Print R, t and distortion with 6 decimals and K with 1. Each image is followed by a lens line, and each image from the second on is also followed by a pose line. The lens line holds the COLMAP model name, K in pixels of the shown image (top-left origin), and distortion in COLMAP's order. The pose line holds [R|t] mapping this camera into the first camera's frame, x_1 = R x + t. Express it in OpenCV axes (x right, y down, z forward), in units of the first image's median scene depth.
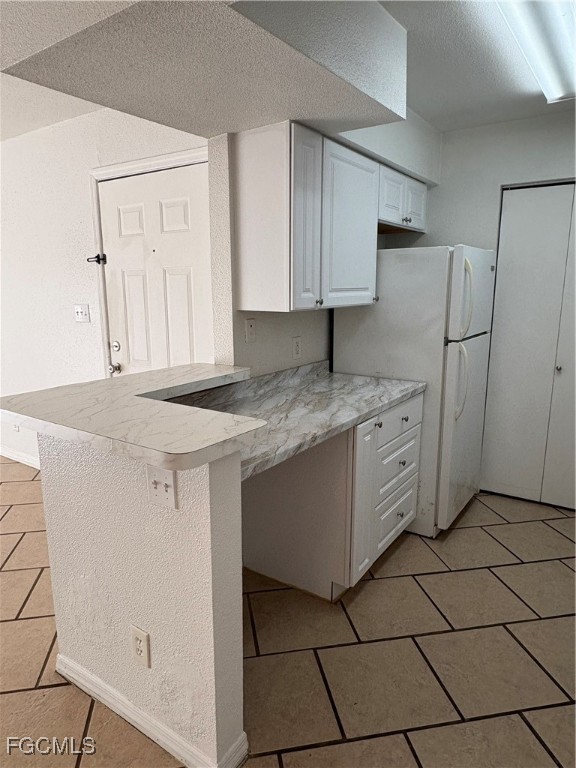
lens RADIAL K [[504.7, 0, 288.0], [0, 504.7, 384.0], [0, 0, 1]] dist [0.004580, -0.001082]
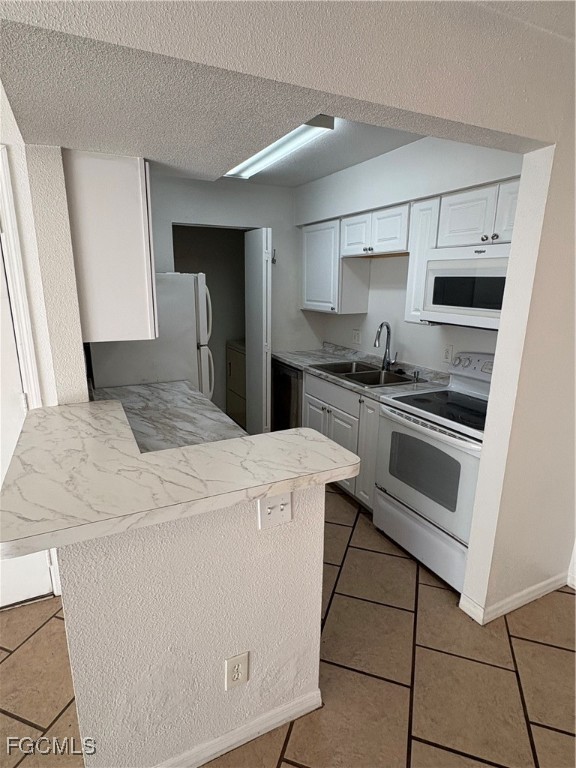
lens RADIAL K [[416.3, 0, 288.0], [0, 416.3, 384.0], [0, 0, 1]] dist [-0.002161, 0.000082]
pose [[0.483535, -0.204071, 0.851204, -0.635840], [0.159086, 0.976737, 0.143796, -0.132004], [-0.860747, 0.065885, 0.504751, 0.316229]]
